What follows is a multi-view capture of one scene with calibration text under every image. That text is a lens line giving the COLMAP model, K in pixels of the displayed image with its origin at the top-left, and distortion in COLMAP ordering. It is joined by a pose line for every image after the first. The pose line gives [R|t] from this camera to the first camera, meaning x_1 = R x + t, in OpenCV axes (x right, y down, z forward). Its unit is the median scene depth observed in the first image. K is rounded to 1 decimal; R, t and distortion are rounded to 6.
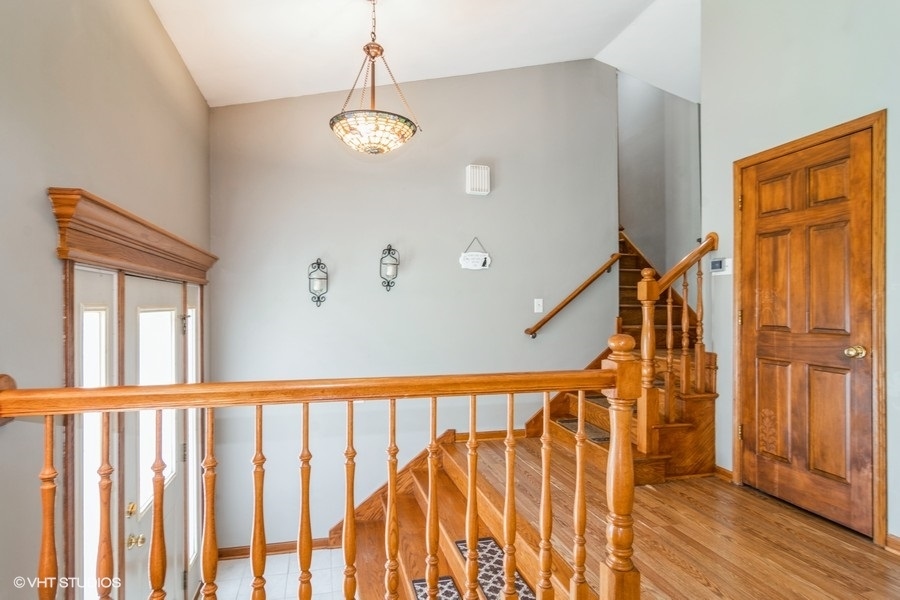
lens RADIAL K [[482.0, 0, 444.8], [0, 482.0, 303.6], [0, 0, 1]] dist [0.001506, 0.001311]
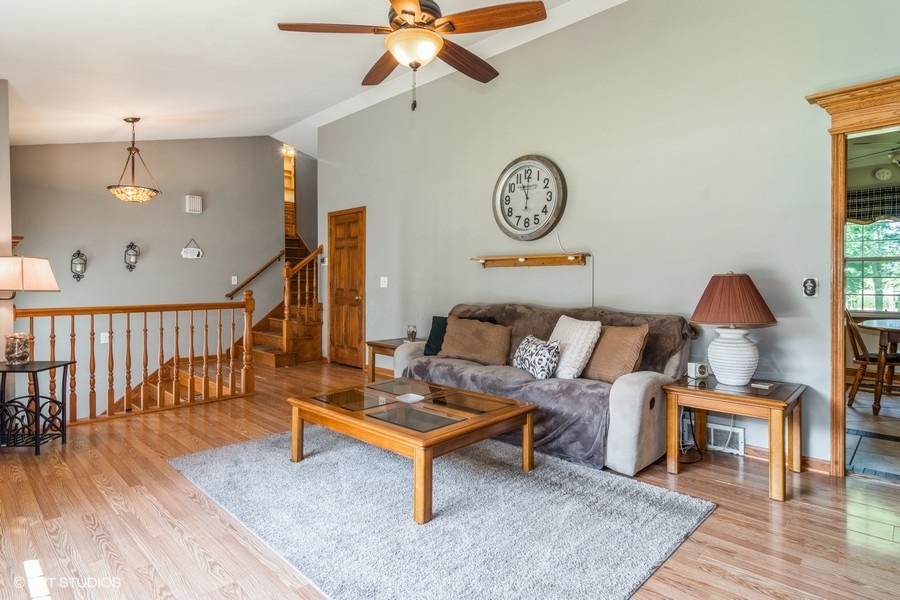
lens RADIAL K [[495.3, 0, 450.7], [0, 495.3, 280.7], [0, 0, 1]] dist [-0.000774, 0.000594]
pose [[0.855637, -0.004068, 0.517561, -0.072310], [0.001734, 0.999986, 0.004993, -0.002547], [-0.517574, -0.003374, 0.855632, -1.145806]]
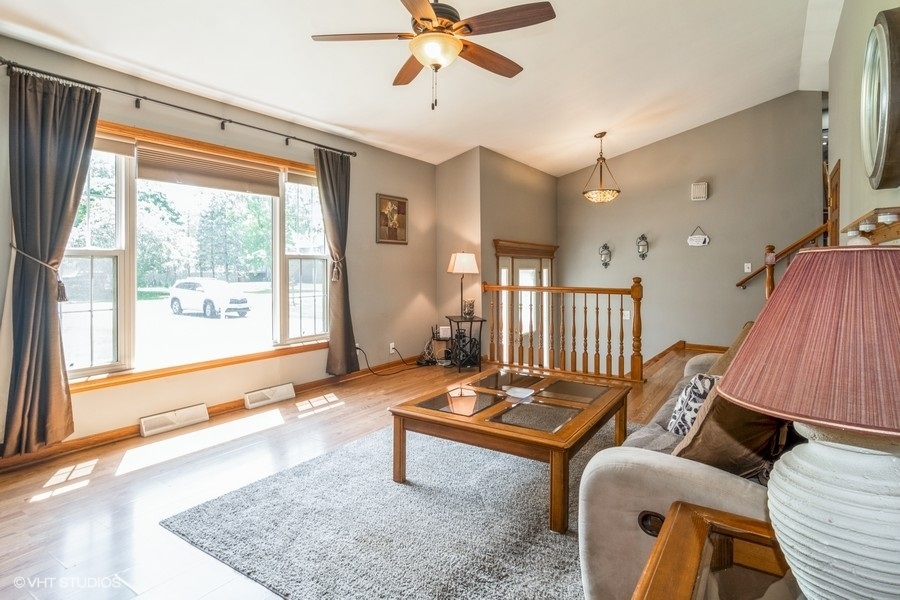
lens RADIAL K [[495.3, 0, 450.7], [0, 495.3, 280.7], [0, 0, 1]] dist [-0.000774, 0.000594]
pose [[0.658946, 0.021656, -0.751879, 0.995610], [0.001150, 0.999555, 0.029797, -0.003524], [0.752190, -0.020500, 0.658628, -0.968668]]
